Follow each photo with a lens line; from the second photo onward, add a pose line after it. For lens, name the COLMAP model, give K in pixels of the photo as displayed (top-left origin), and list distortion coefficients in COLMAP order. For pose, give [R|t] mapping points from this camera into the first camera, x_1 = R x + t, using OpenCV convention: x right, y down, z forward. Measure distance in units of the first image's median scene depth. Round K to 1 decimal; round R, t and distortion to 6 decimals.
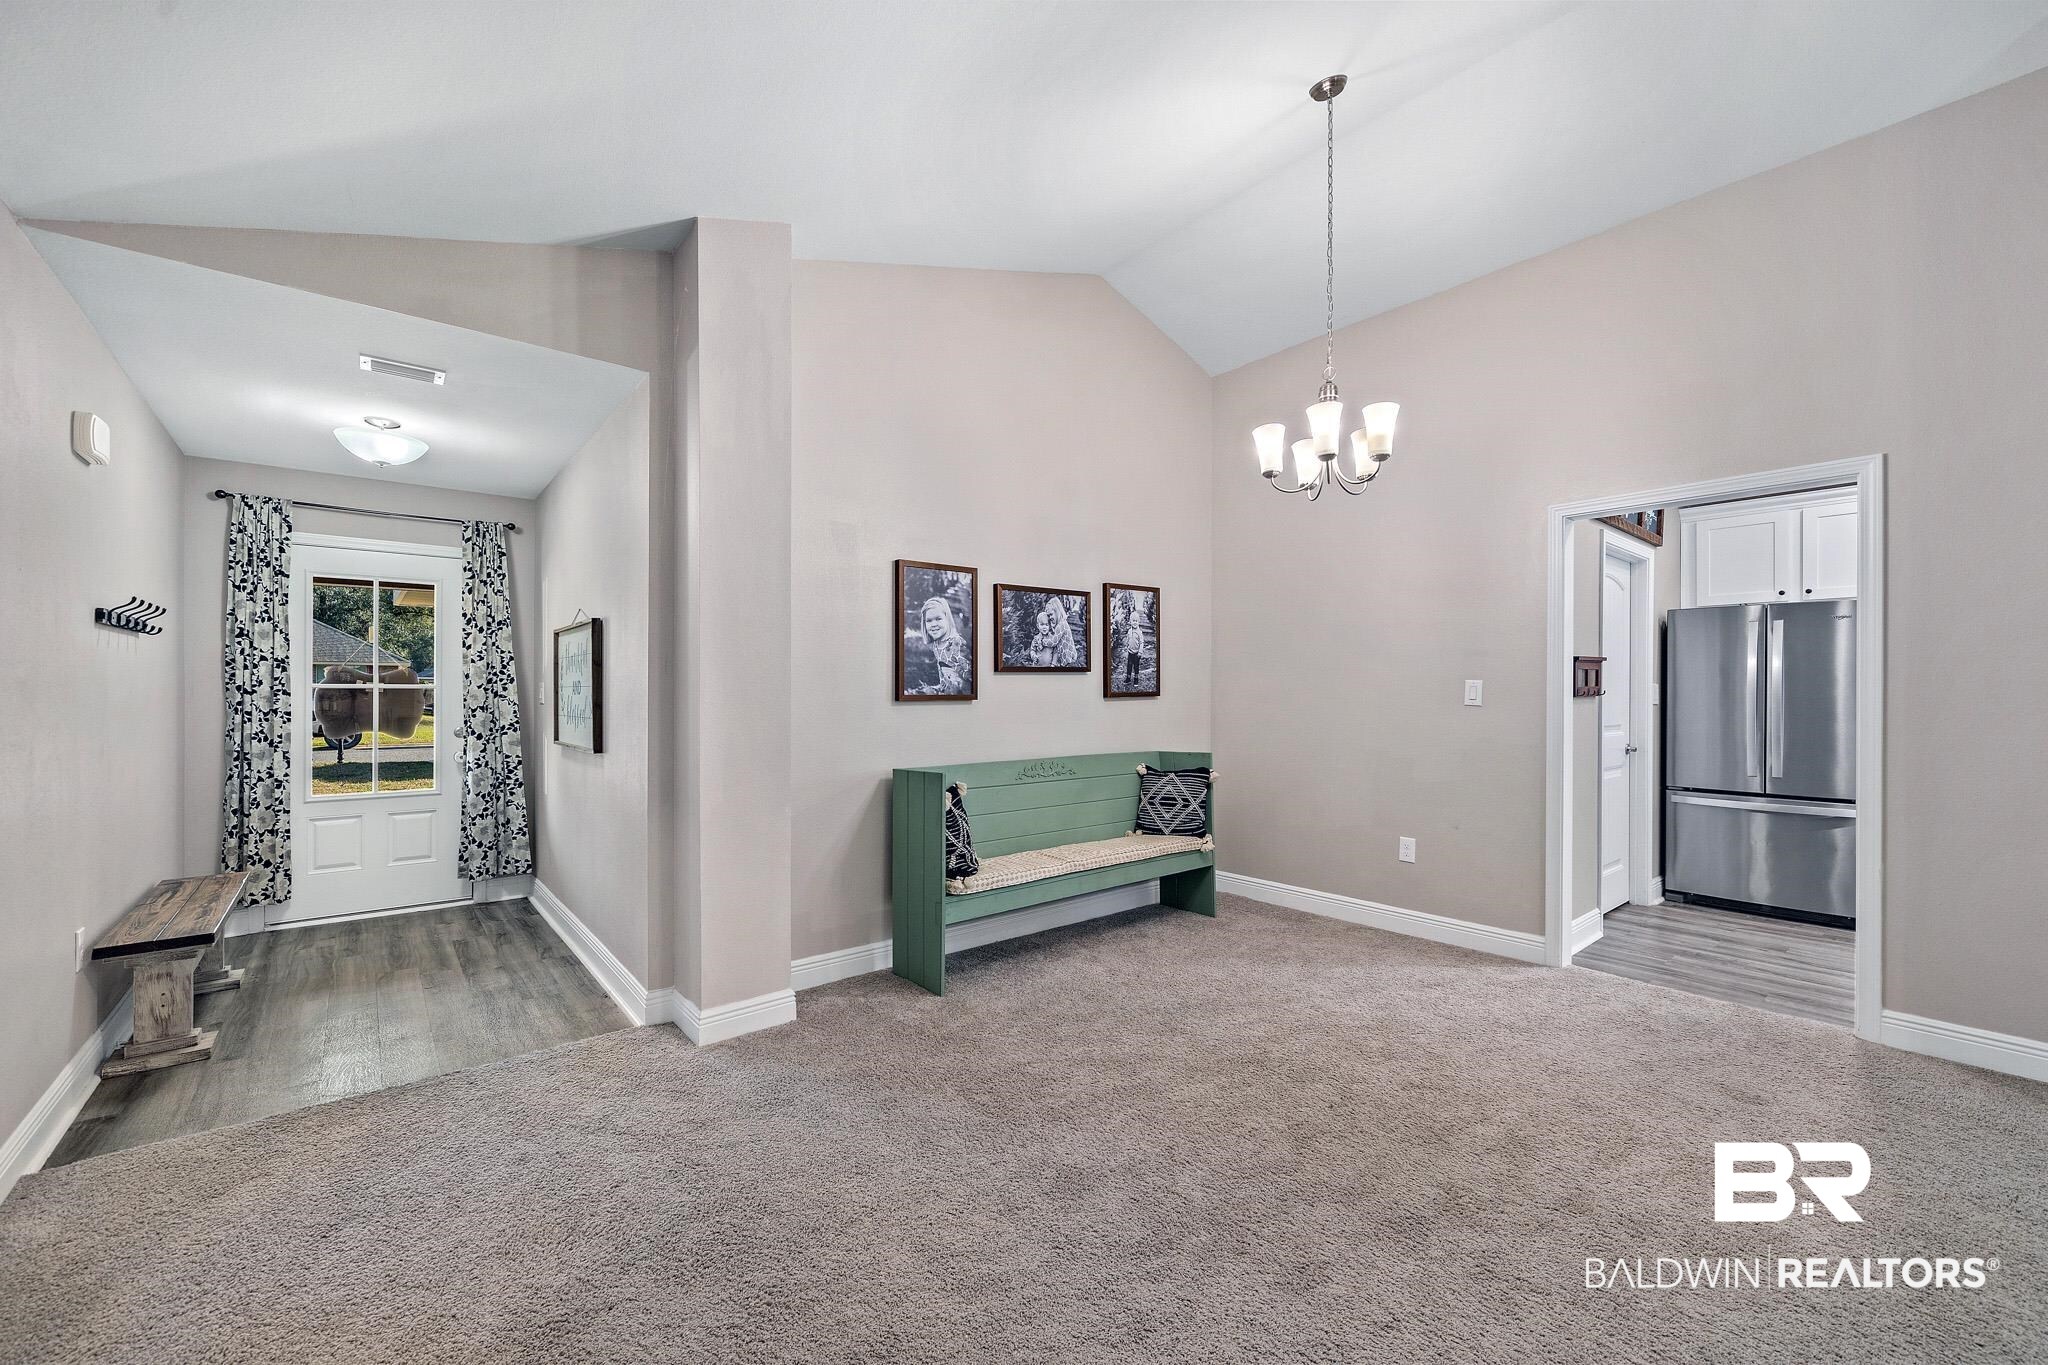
lens RADIAL K [[808.7, 0, 1024.0], [0, 808.7, 682.5], [0, 0, 1]] dist [-0.000934, 0.000013]
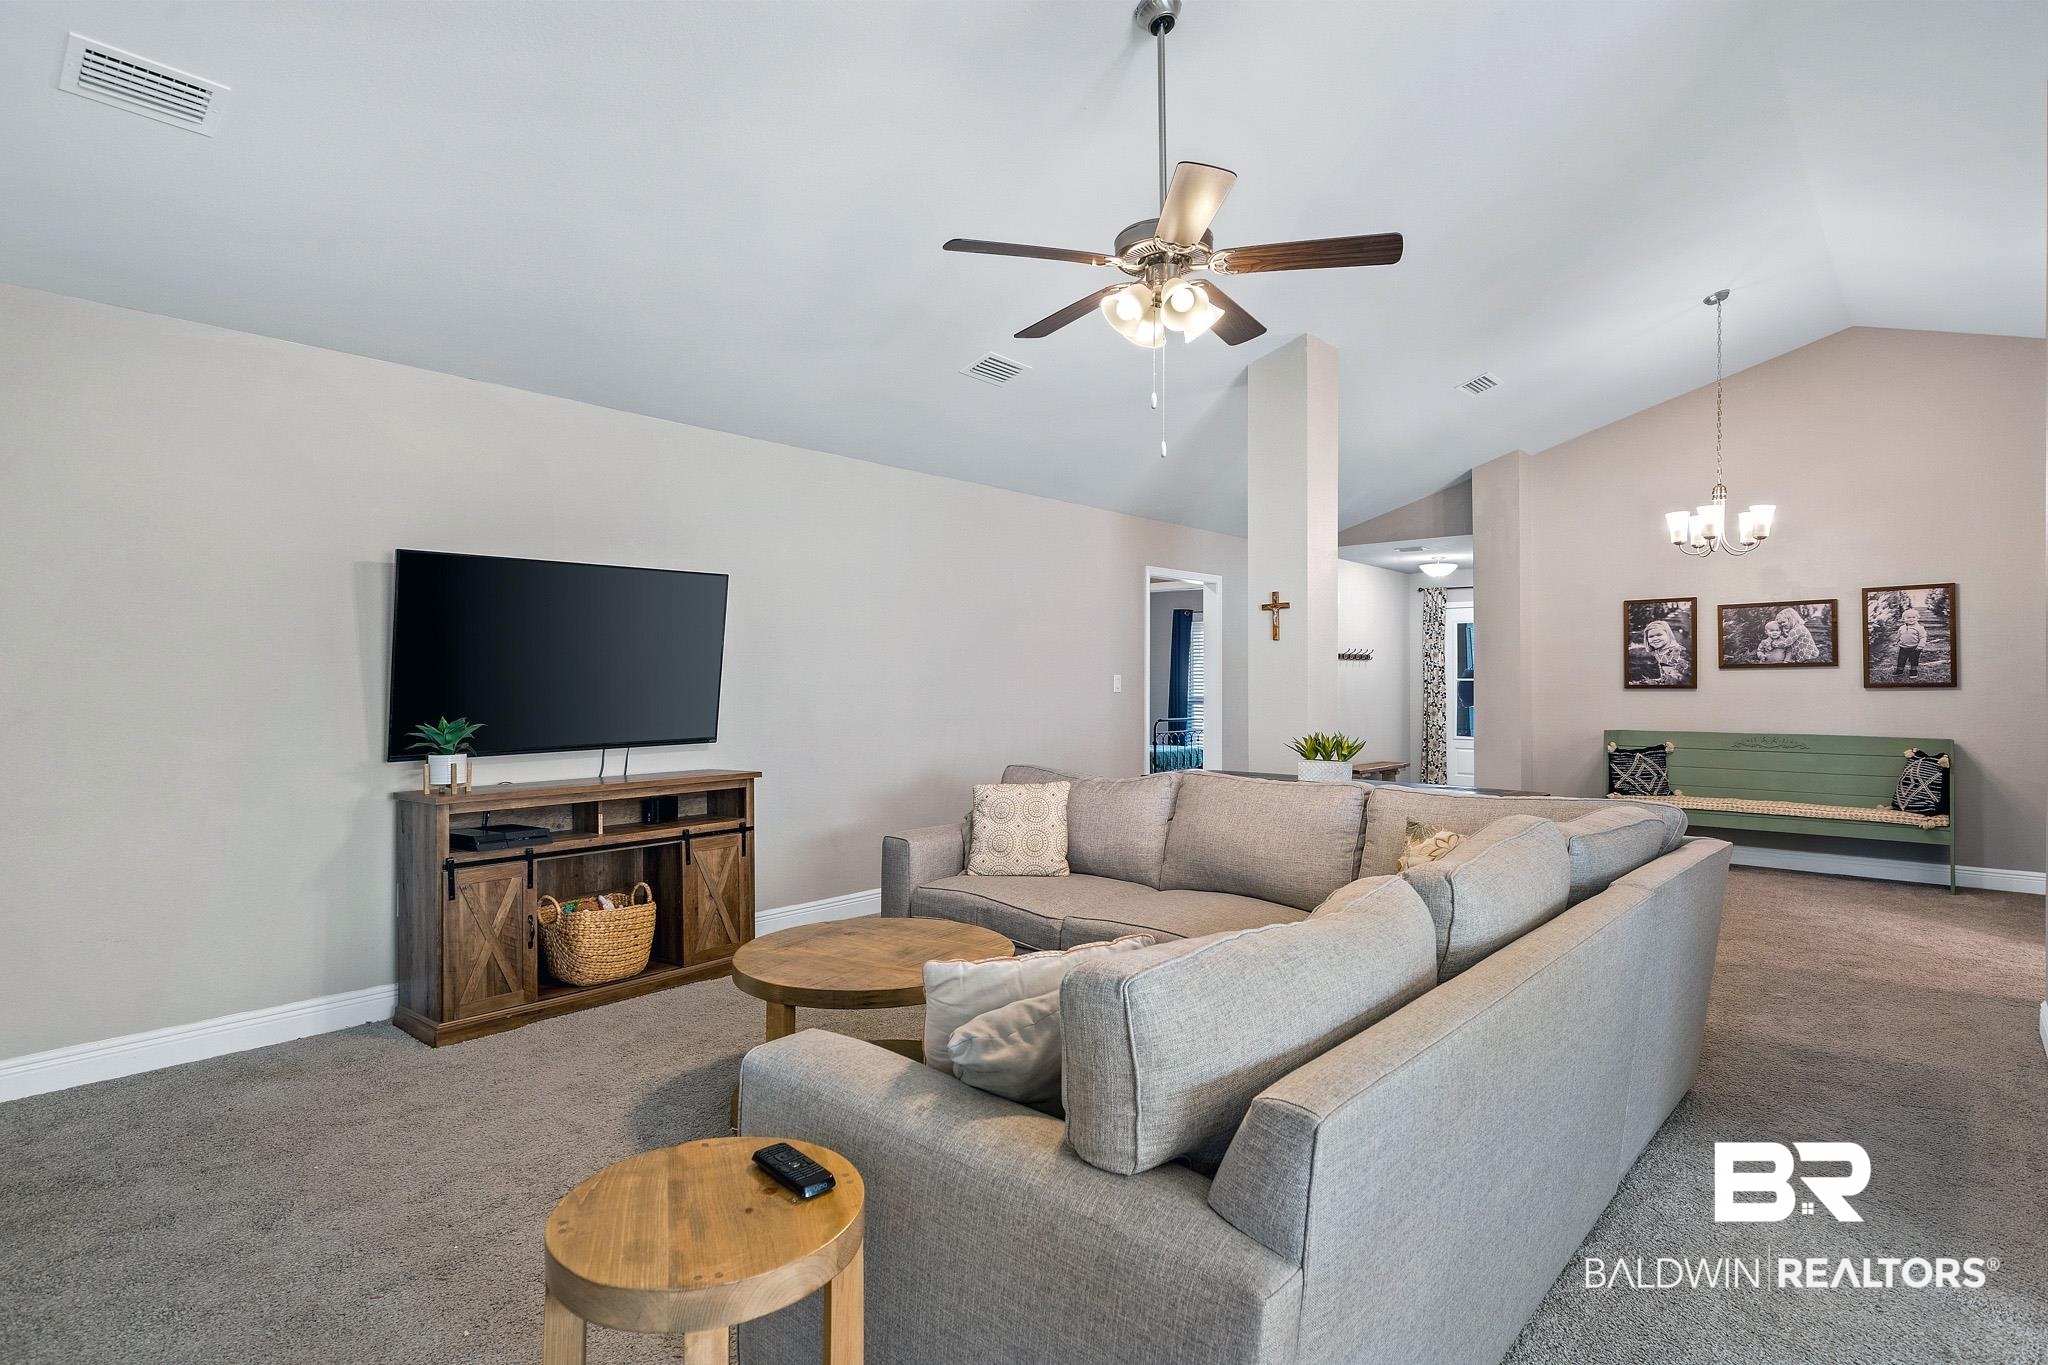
lens RADIAL K [[1039.4, 0, 1024.0], [0, 1039.4, 682.5], [0, 0, 1]] dist [-0.000268, -0.000096]
pose [[0.161918, -0.000594, -0.986804, 1.467094], [0.010472, 0.999945, 0.001116, -0.003258], [0.986749, -0.010514, 0.161915, -0.450266]]
